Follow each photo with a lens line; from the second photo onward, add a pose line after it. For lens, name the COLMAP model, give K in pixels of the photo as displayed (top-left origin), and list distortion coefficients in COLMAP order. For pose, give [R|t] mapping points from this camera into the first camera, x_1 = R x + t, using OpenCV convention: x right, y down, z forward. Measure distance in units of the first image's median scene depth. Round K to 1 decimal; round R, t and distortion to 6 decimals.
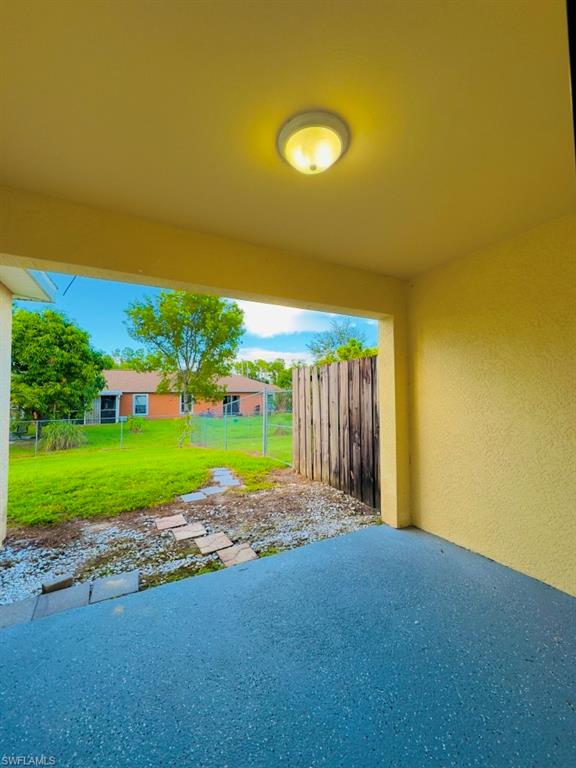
lens RADIAL K [[305.3, 0, 289.2], [0, 305.3, 382.3], [0, 0, 1]] dist [-0.002876, 0.000314]
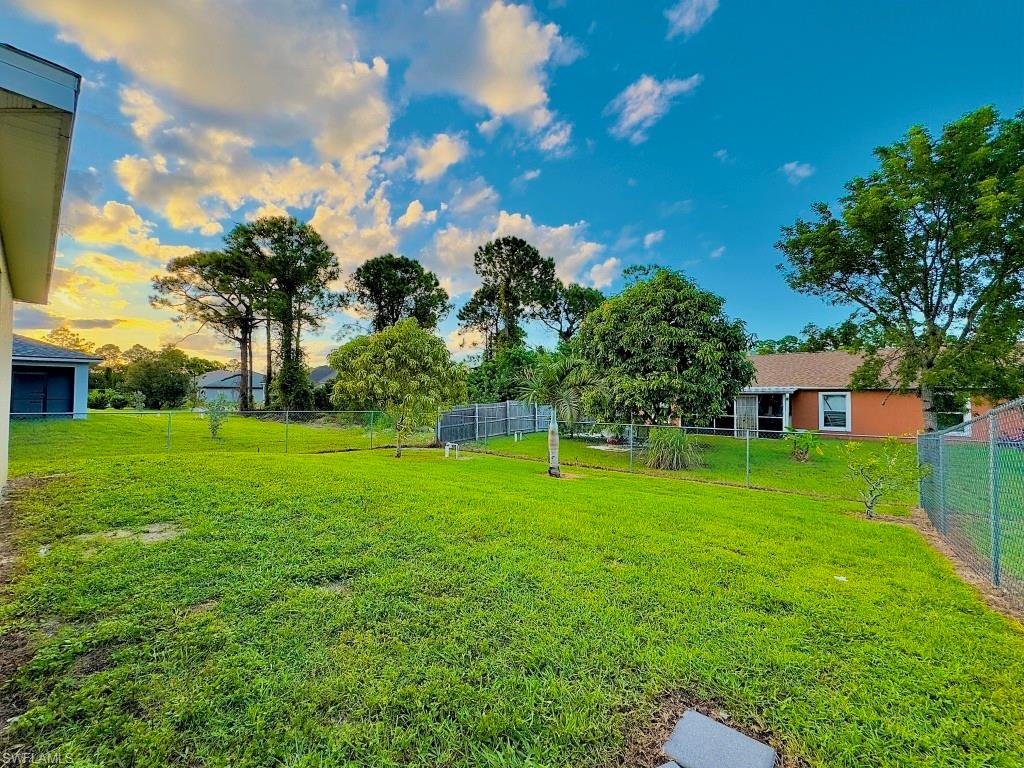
lens RADIAL K [[407.1, 0, 511.5], [0, 407.1, 385.2], [0, 0, 1]] dist [-0.002876, 0.000314]
pose [[0.363887, -0.016584, -0.931296, -0.059066], [0.026322, 0.999625, -0.007516, 0.101038], [0.931071, -0.021778, 0.364187, 1.178675]]
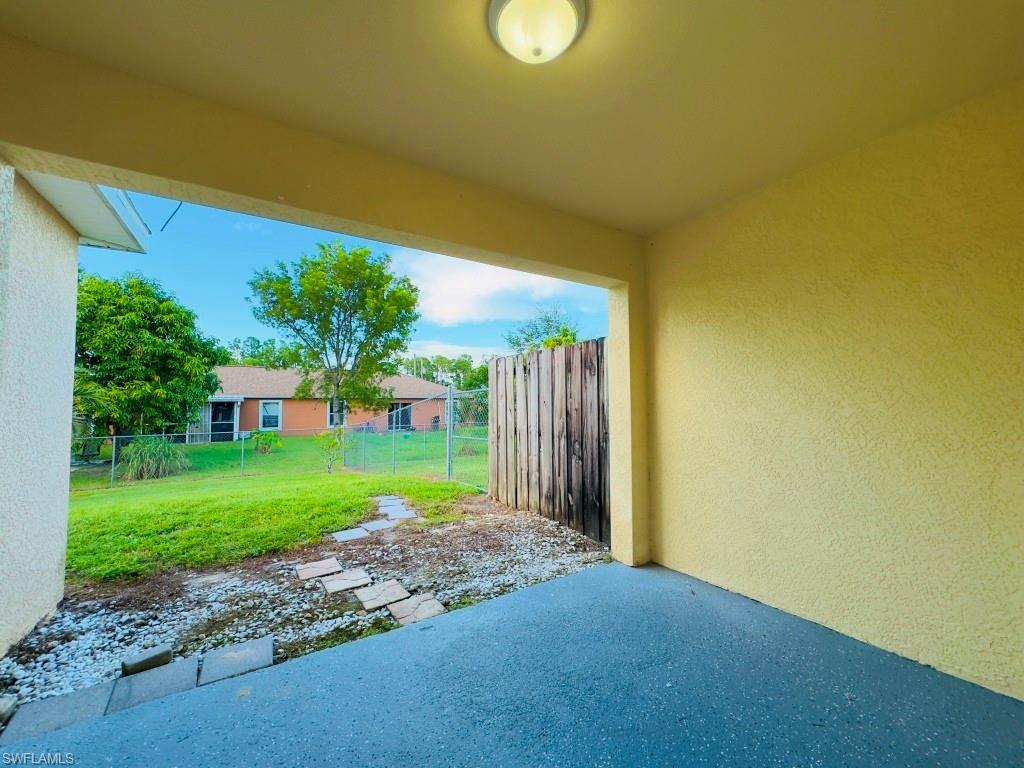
lens RADIAL K [[407.1, 0, 511.9], [0, 407.1, 383.9], [0, 0, 1]] dist [-0.002876, 0.000314]
pose [[0.996513, 0.005432, 0.083265, -0.021384], [-0.004767, 0.999955, -0.008183, 0.032490], [-0.083305, 0.007757, 0.996494, 0.021958]]
